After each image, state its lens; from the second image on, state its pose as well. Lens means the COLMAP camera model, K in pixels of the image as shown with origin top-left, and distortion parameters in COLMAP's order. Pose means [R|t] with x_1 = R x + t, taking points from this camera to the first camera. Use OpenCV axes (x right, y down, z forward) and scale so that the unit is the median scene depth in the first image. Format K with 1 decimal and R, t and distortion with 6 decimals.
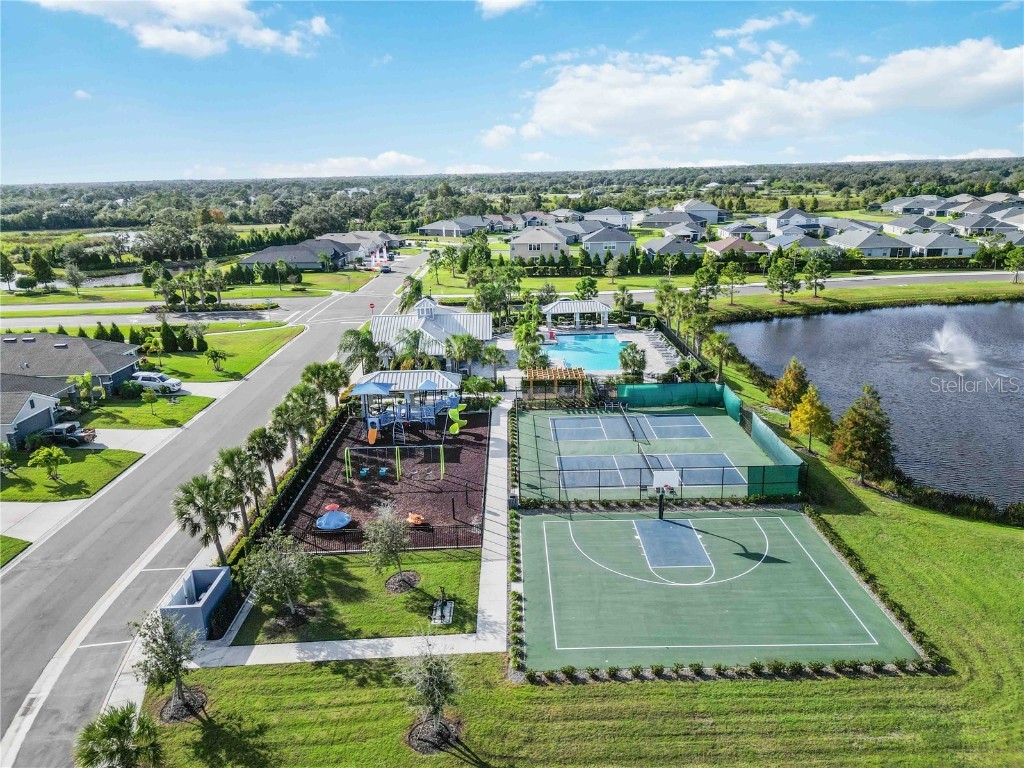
lens RADIAL K [[708.5, 0, 509.4], [0, 708.5, 381.8], [0, 0, 1]] dist [0.033623, -0.024763]
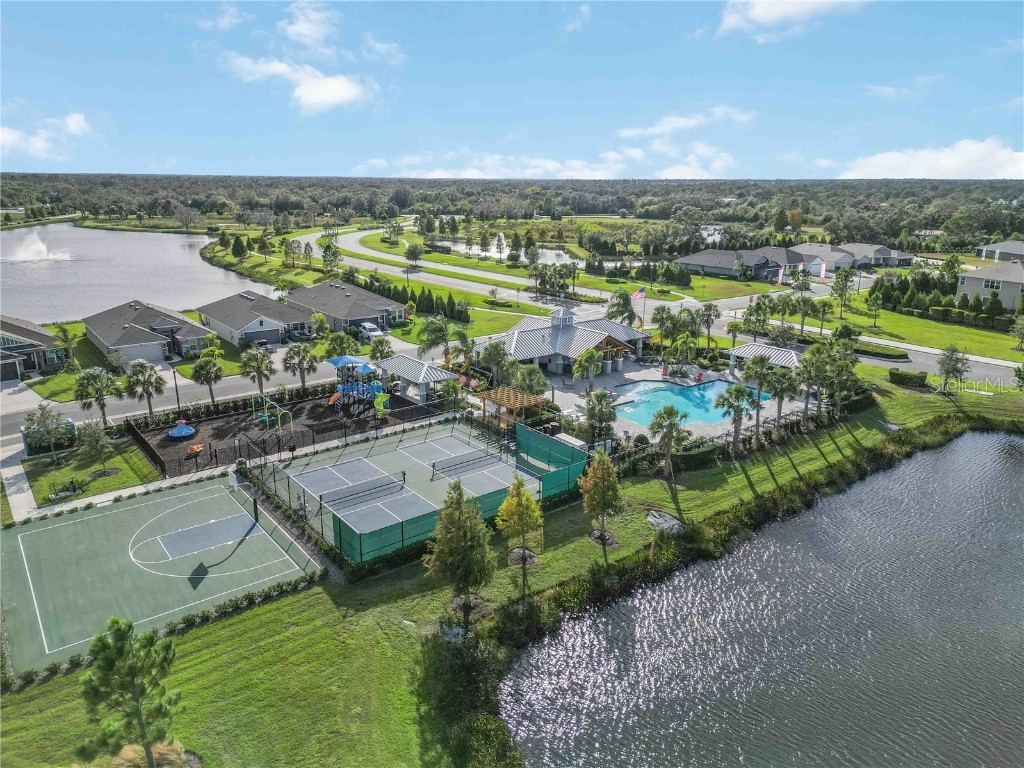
lens RADIAL K [[708.5, 0, 515.4], [0, 708.5, 385.4], [0, 0, 1]] dist [0.033623, -0.024763]
pose [[0.619954, 0.247360, -0.744627, 1.064815], [-0.245015, 0.962582, 0.115771, -0.190781], [0.745402, 0.110672, 0.657364, 0.525551]]
